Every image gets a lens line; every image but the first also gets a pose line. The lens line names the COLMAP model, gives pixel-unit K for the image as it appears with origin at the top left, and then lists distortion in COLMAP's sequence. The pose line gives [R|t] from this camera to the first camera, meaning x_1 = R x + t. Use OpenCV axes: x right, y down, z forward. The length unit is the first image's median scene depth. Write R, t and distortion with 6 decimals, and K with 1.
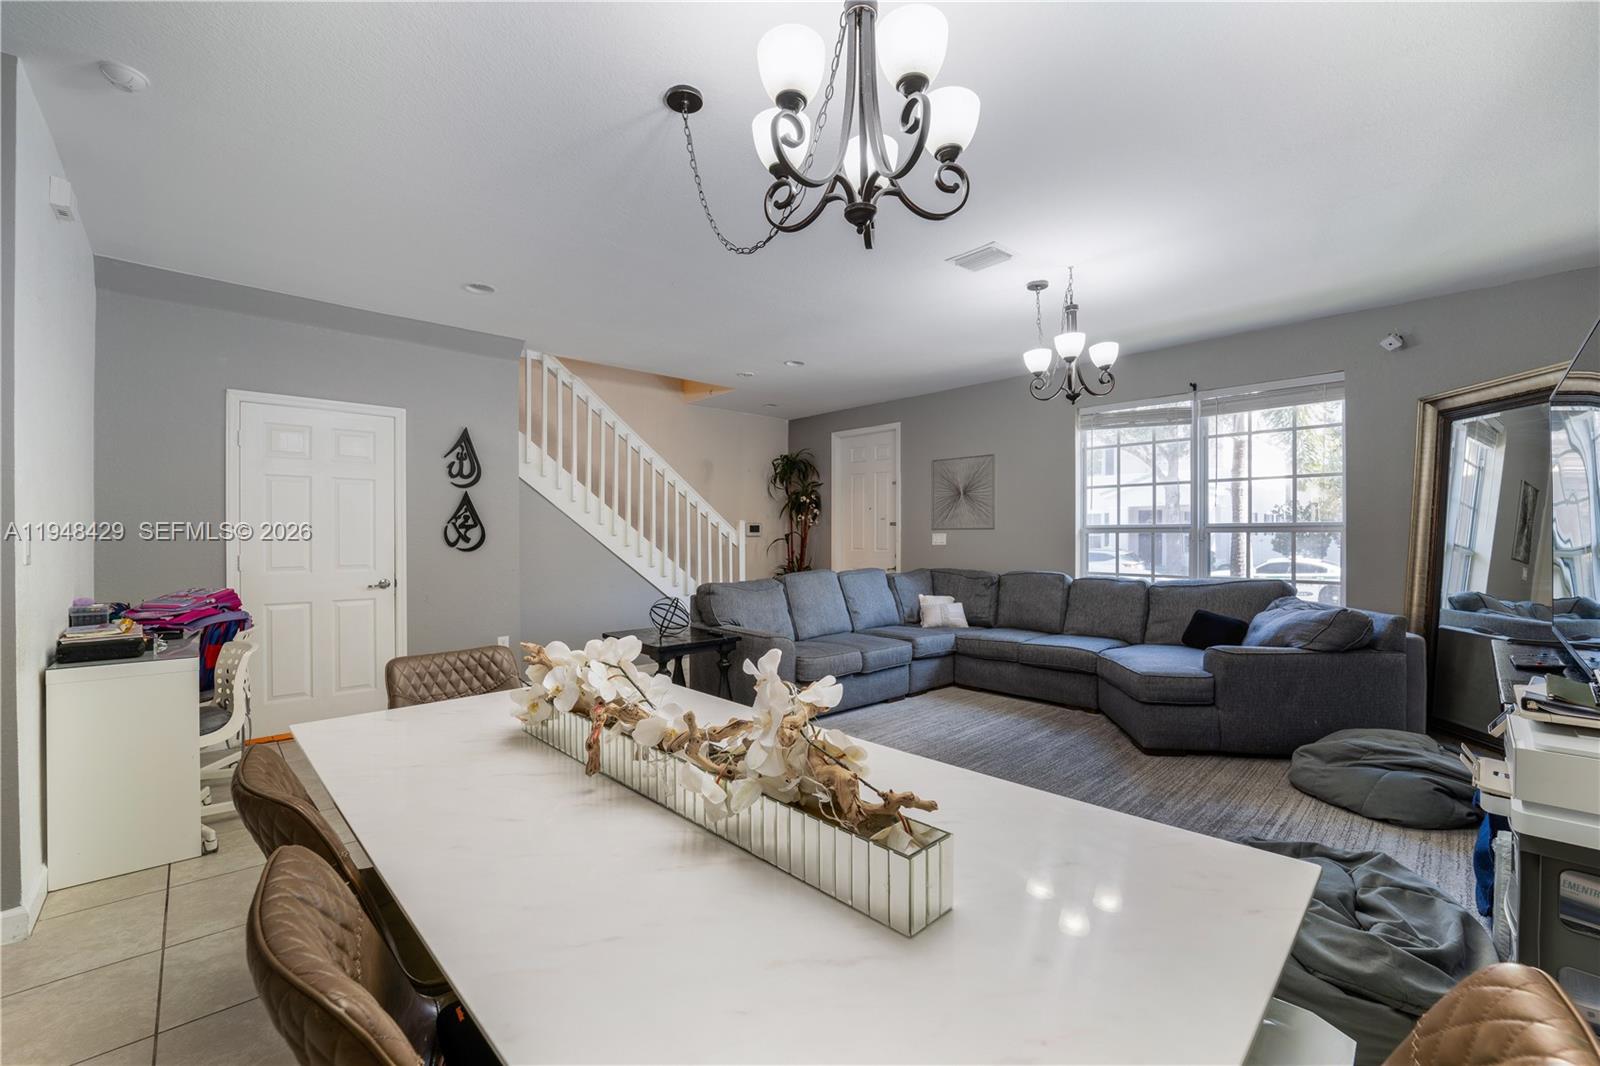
lens RADIAL K [[653.3, 0, 797.5], [0, 653.3, 533.6], [0, 0, 1]] dist [-0.021417, 0.001721]
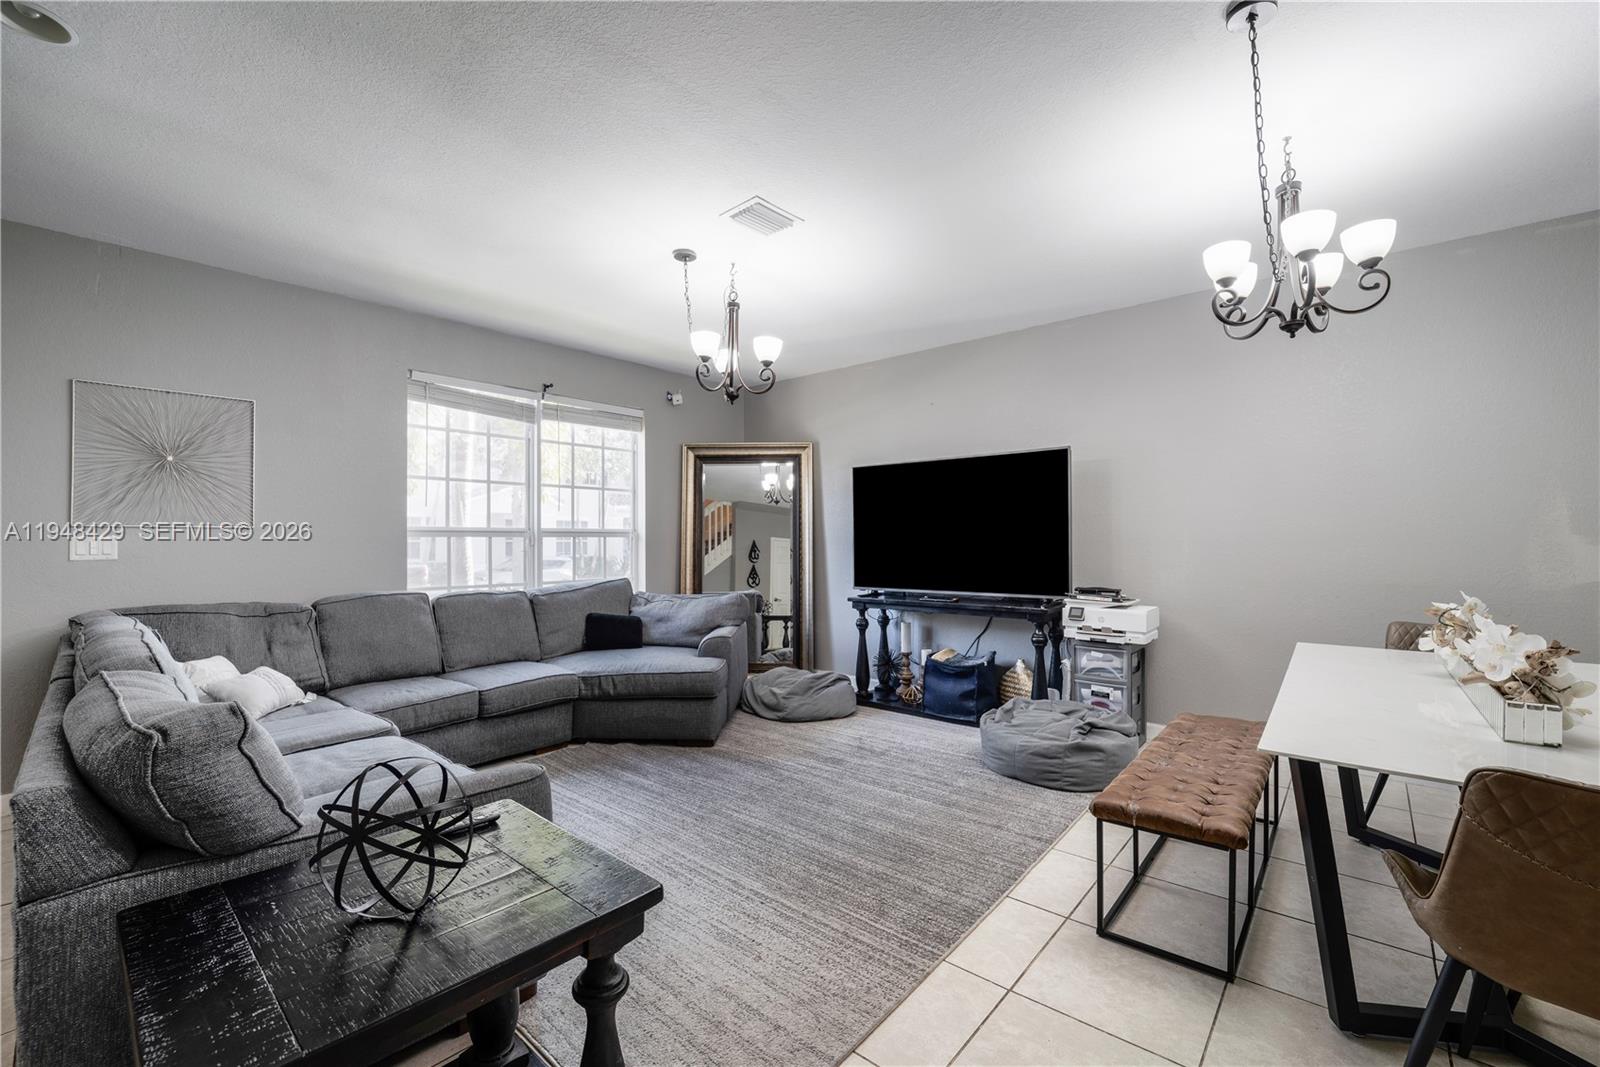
lens RADIAL K [[653.3, 0, 794.5], [0, 653.3, 535.5], [0, 0, 1]] dist [-0.021417, 0.001721]
pose [[-0.095380, 0.007072, 0.995416, -0.424032], [-0.000312, 0.999975, -0.007134, 0.003179], [-0.995441, -0.000991, -0.095375, 0.762817]]
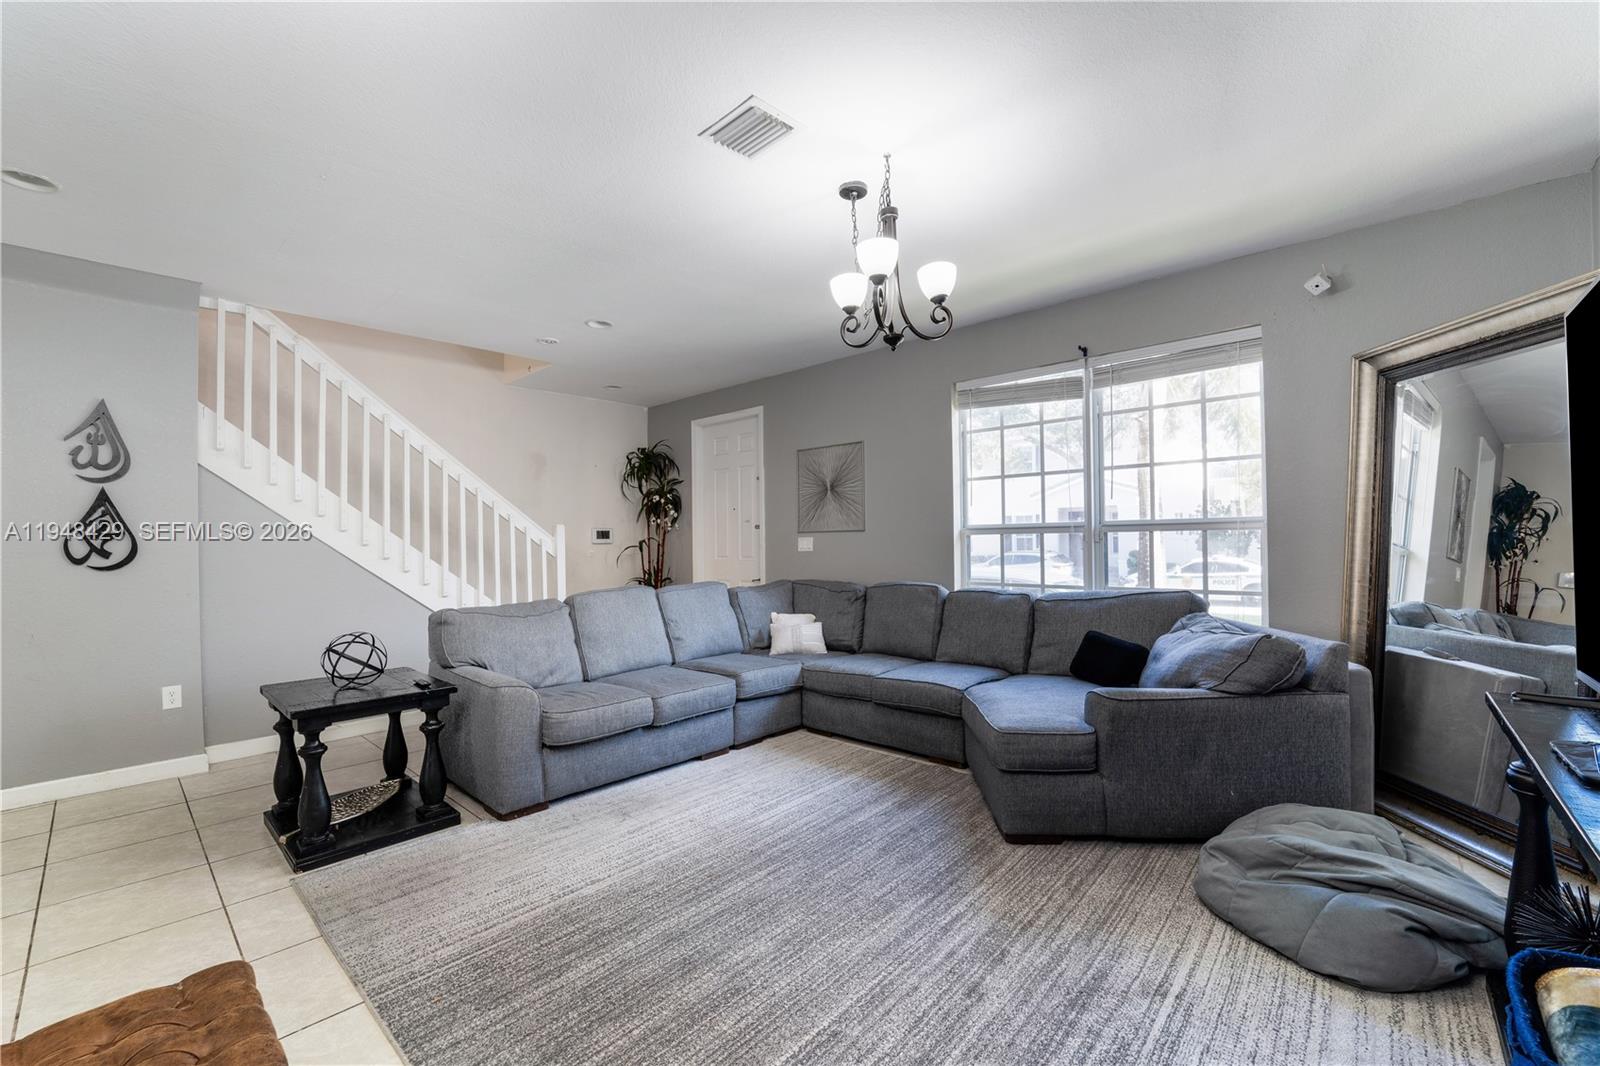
lens RADIAL K [[653.3, 0, 795.8], [0, 653.3, 534.3], [0, 0, 1]] dist [-0.021417, 0.001721]
pose [[0.996916, -0.012549, 0.077463, 0.200111], [0.013111, 0.999891, -0.006747, 0.001765], [-0.077370, 0.007742, 0.996972, 0.237473]]
